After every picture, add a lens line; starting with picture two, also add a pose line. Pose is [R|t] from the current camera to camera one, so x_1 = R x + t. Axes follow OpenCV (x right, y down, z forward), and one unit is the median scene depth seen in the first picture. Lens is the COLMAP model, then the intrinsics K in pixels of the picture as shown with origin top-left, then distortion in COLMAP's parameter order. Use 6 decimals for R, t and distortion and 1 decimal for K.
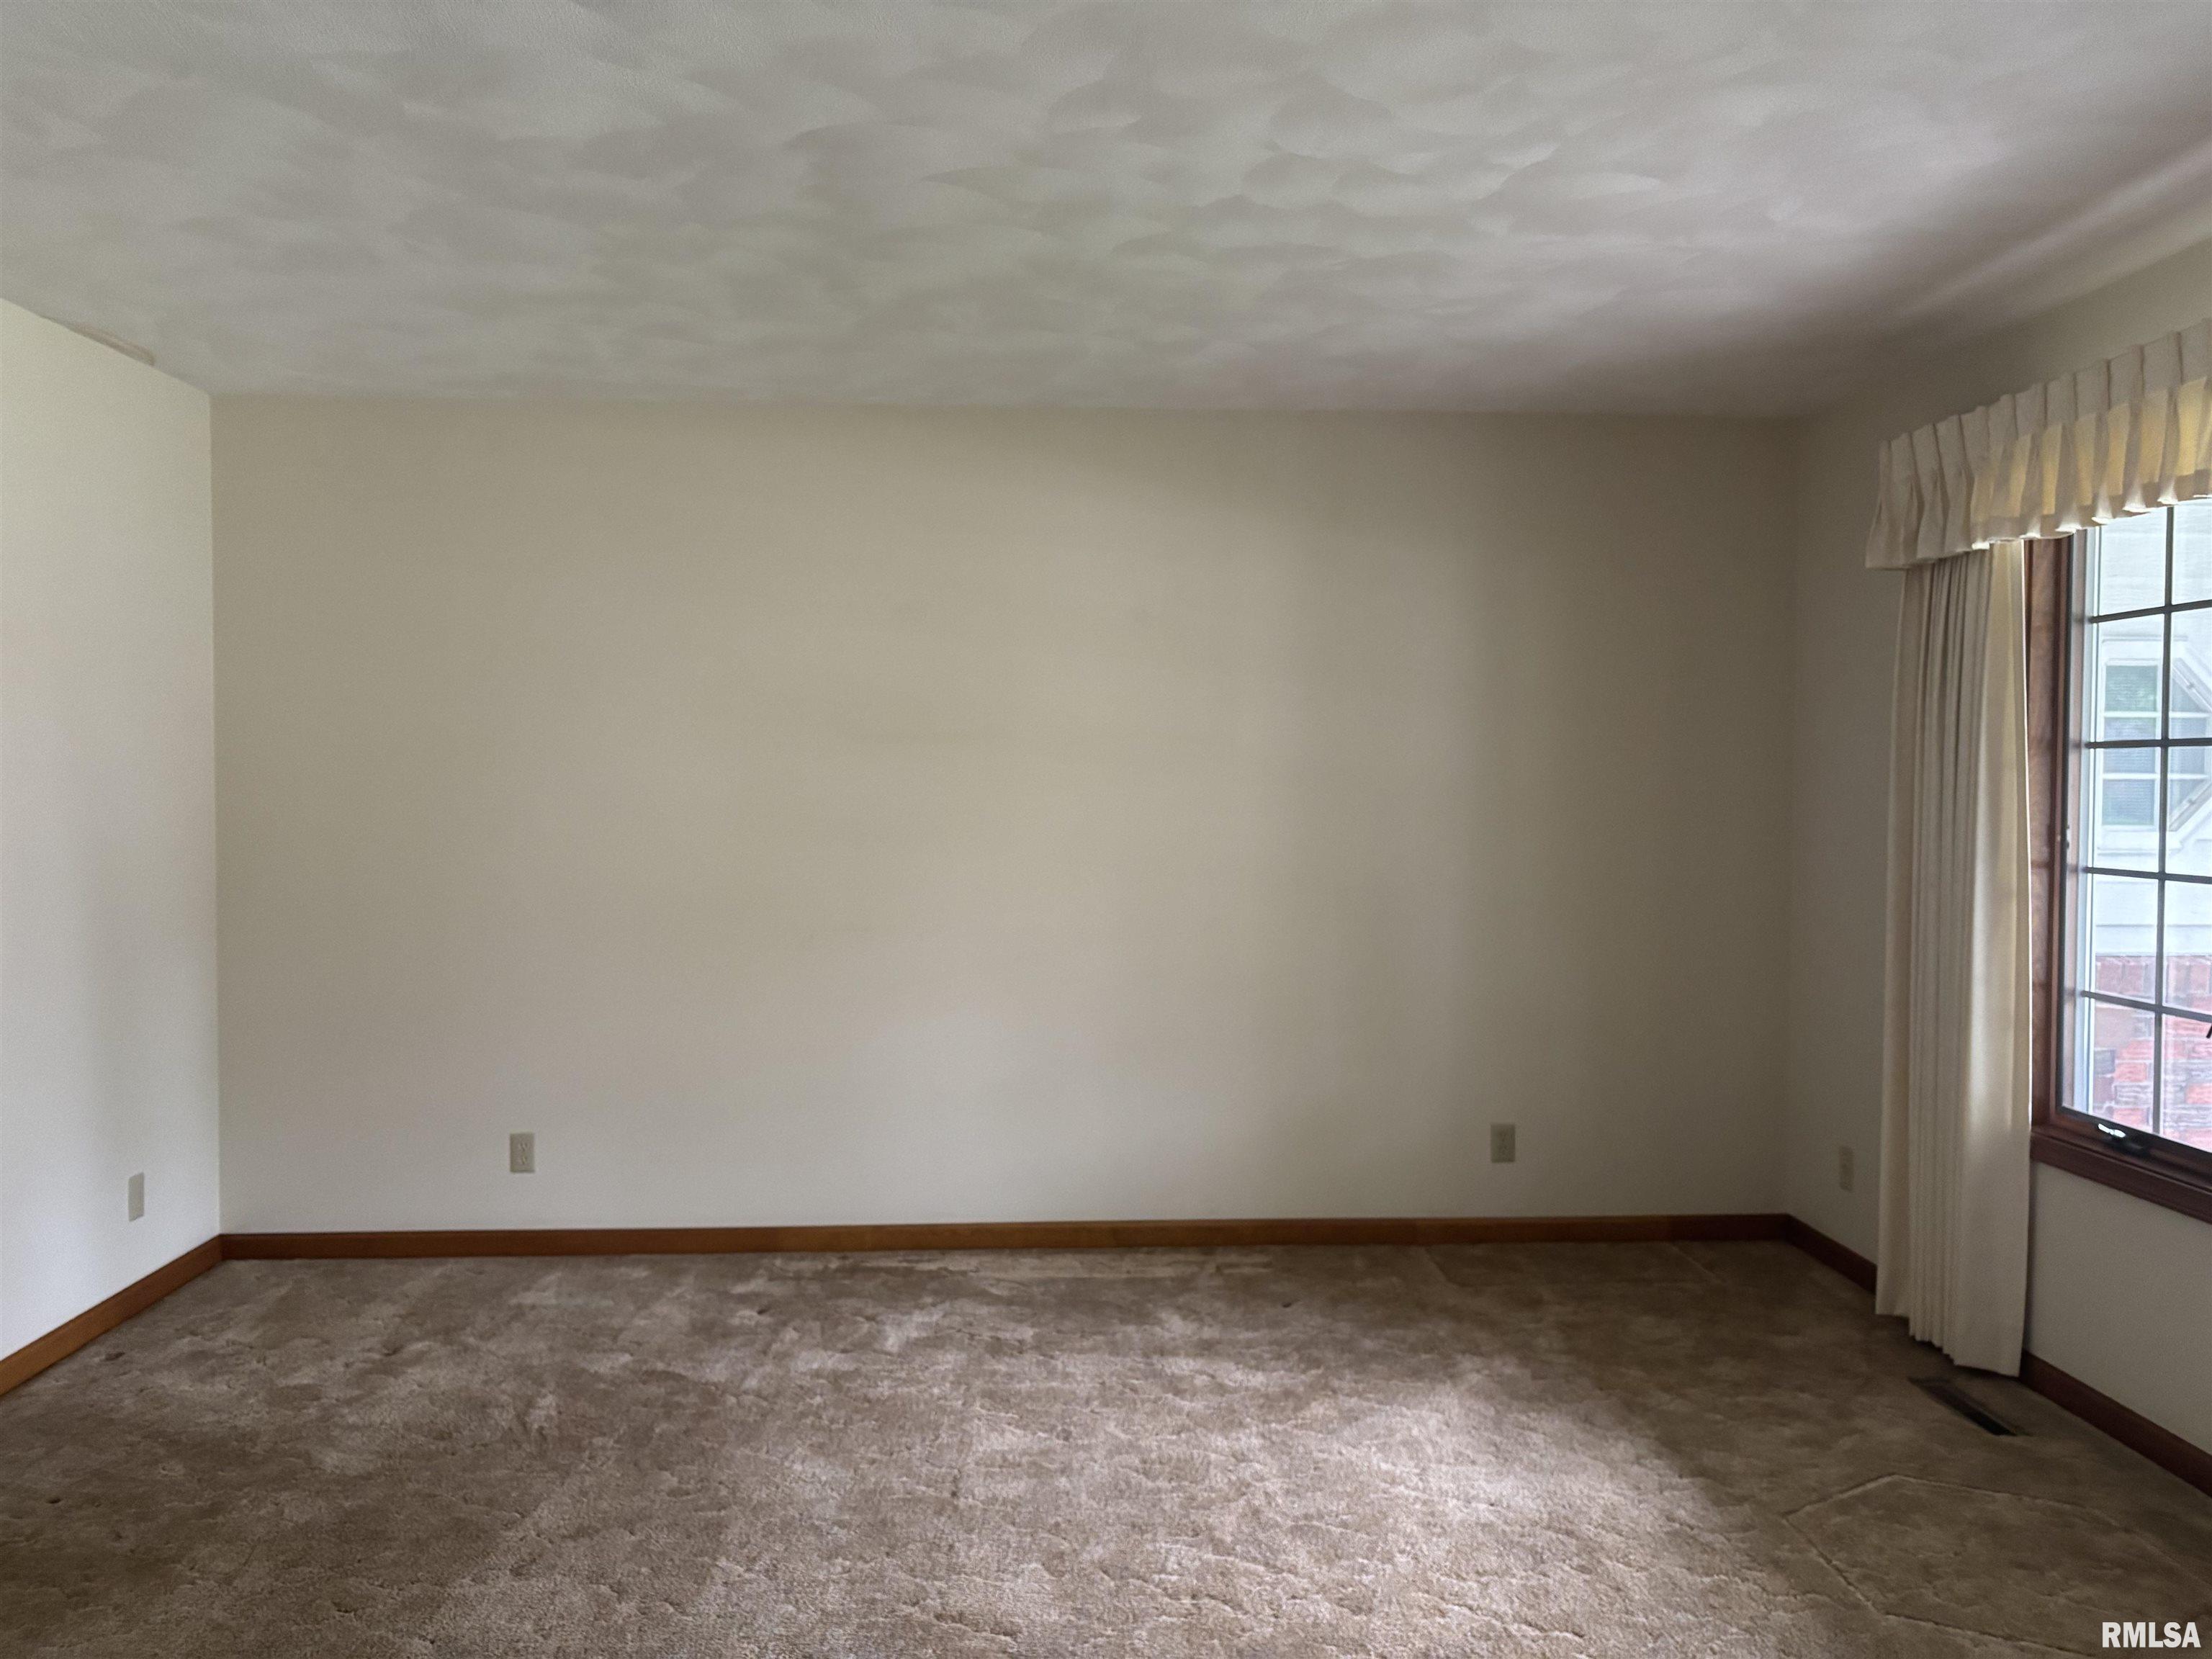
lens RADIAL K [[1687.7, 0, 1106.0], [0, 1687.7, 829.5], [0, 0, 1]] dist [0.021419, -0.006449]
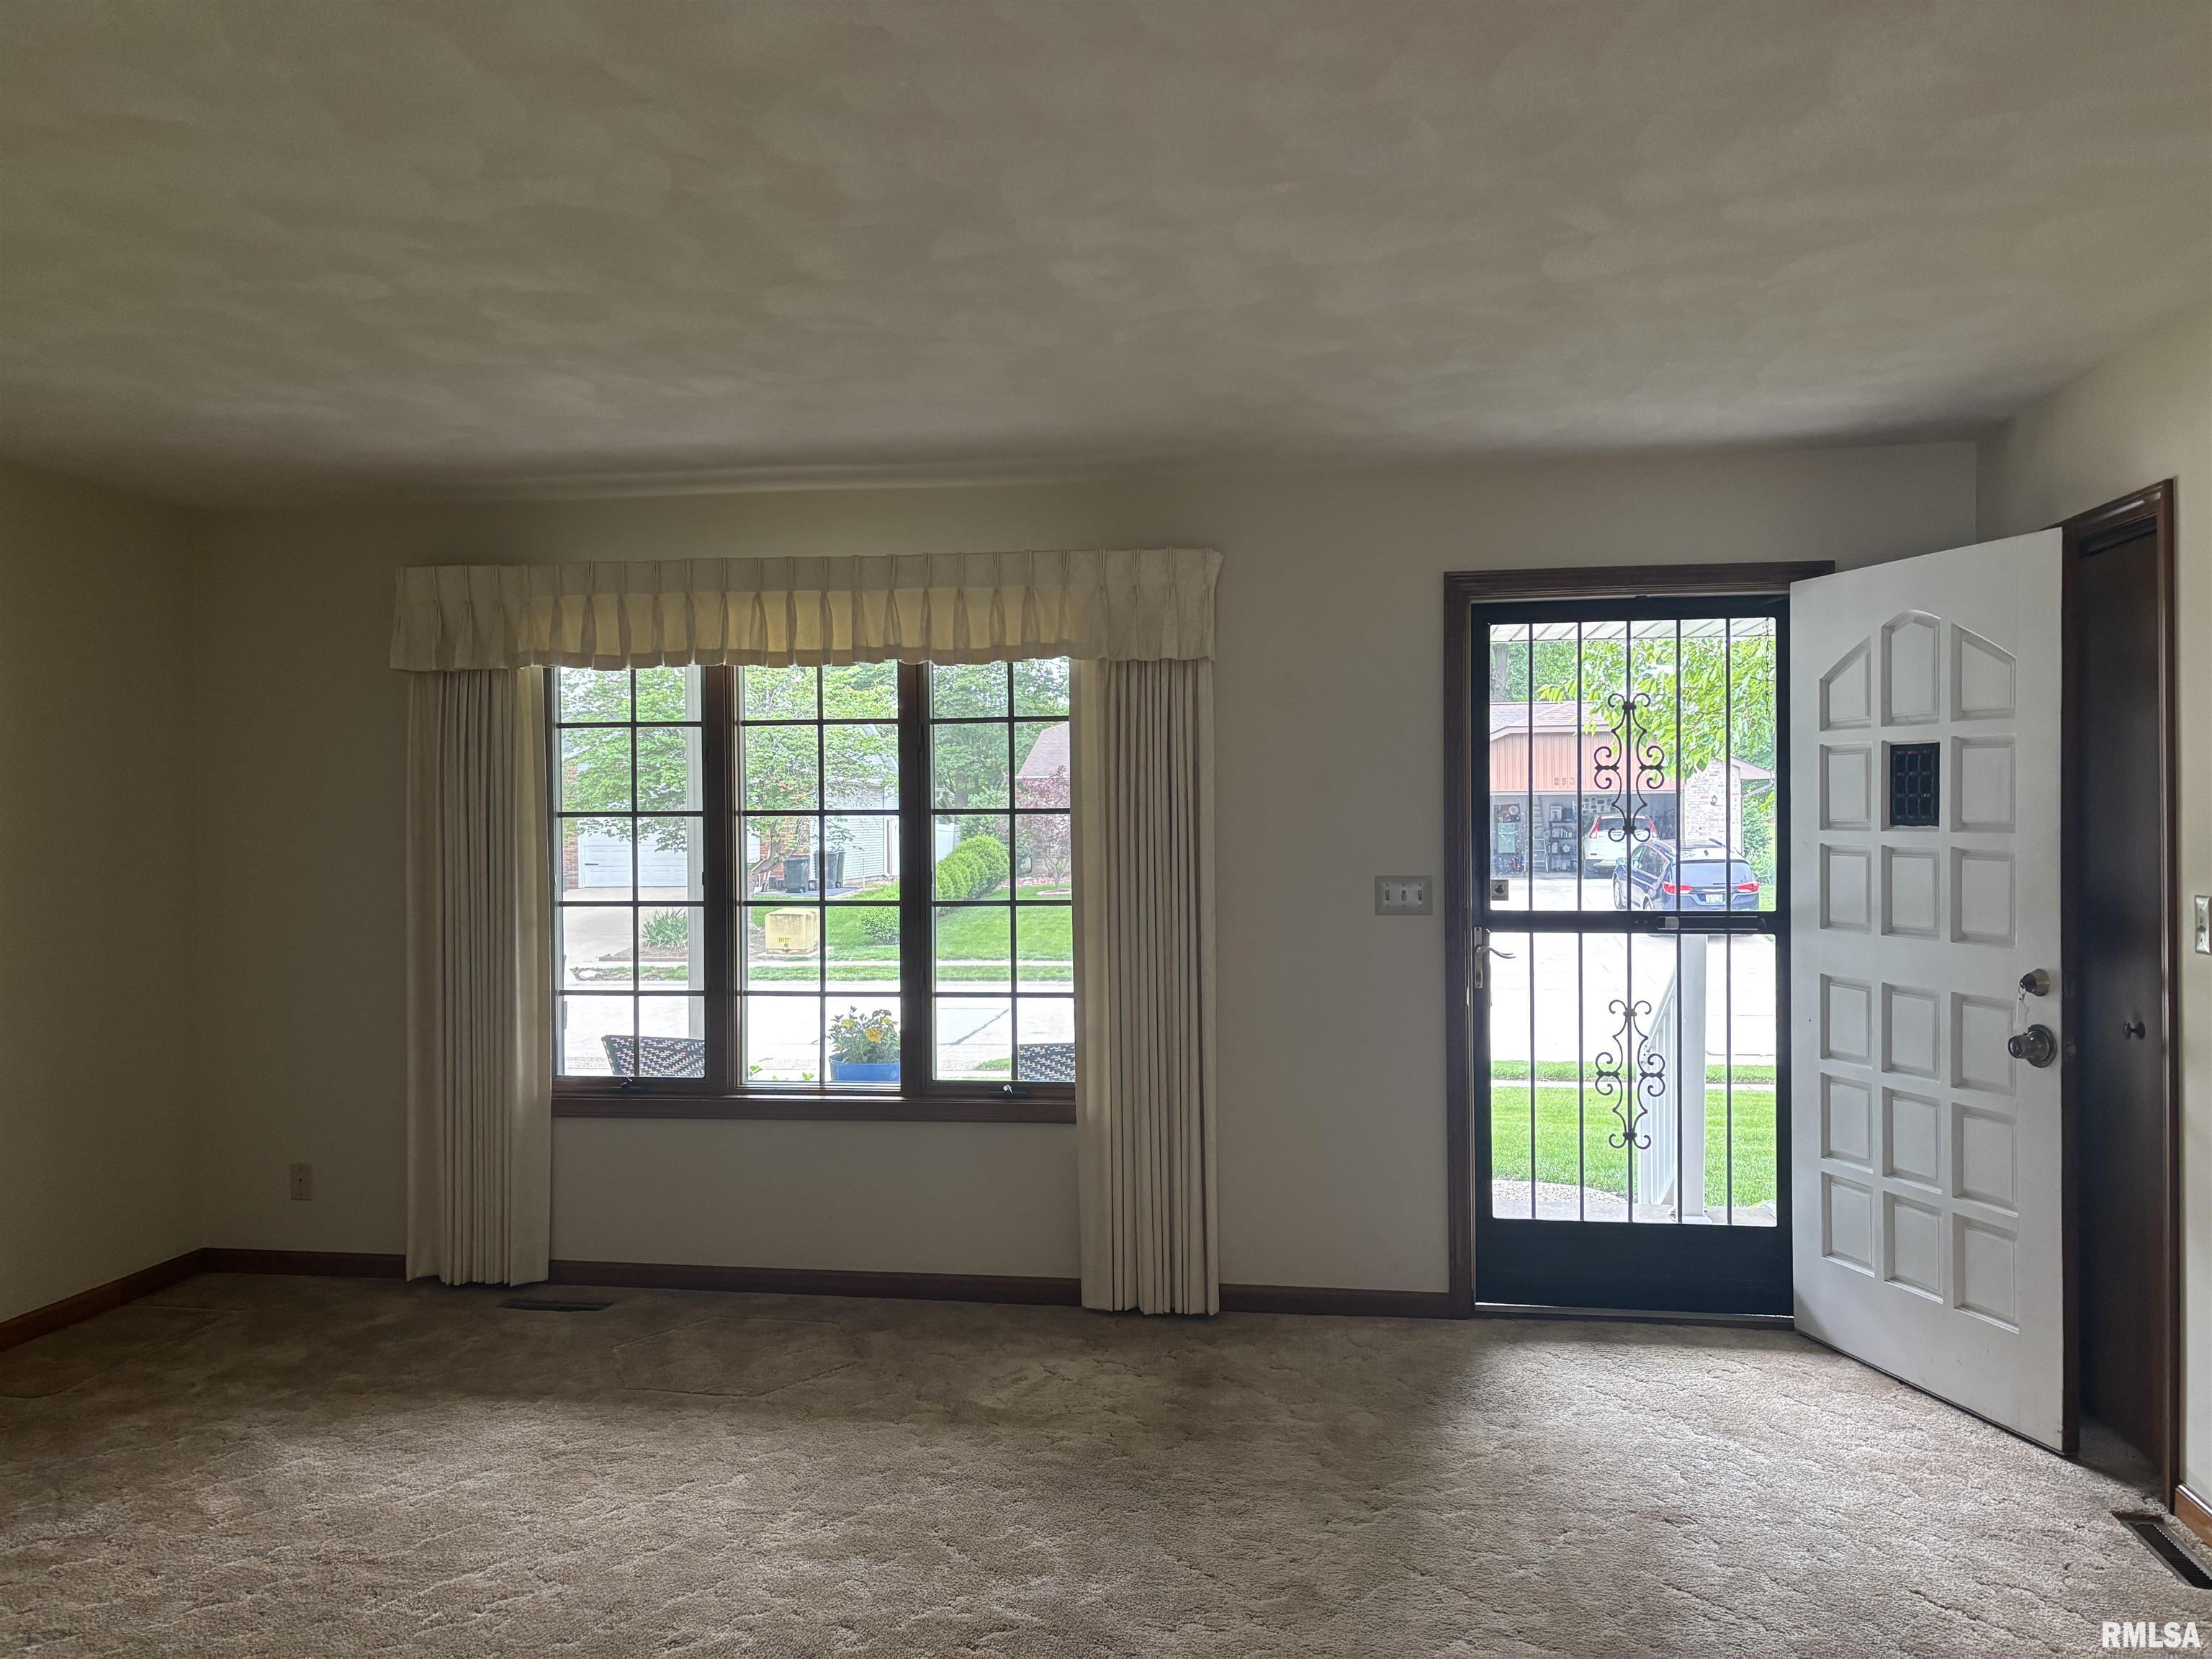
lens RADIAL K [[1687.7, 0, 1106.0], [0, 1687.7, 829.5], [0, 0, 1]] dist [0.021419, -0.006449]
pose [[0.191965, -0.008771, 0.981363, -0.706506], [0.037889, 0.999281, 0.001519, -0.022490], [-0.980670, 0.036891, 0.192159, 0.292299]]
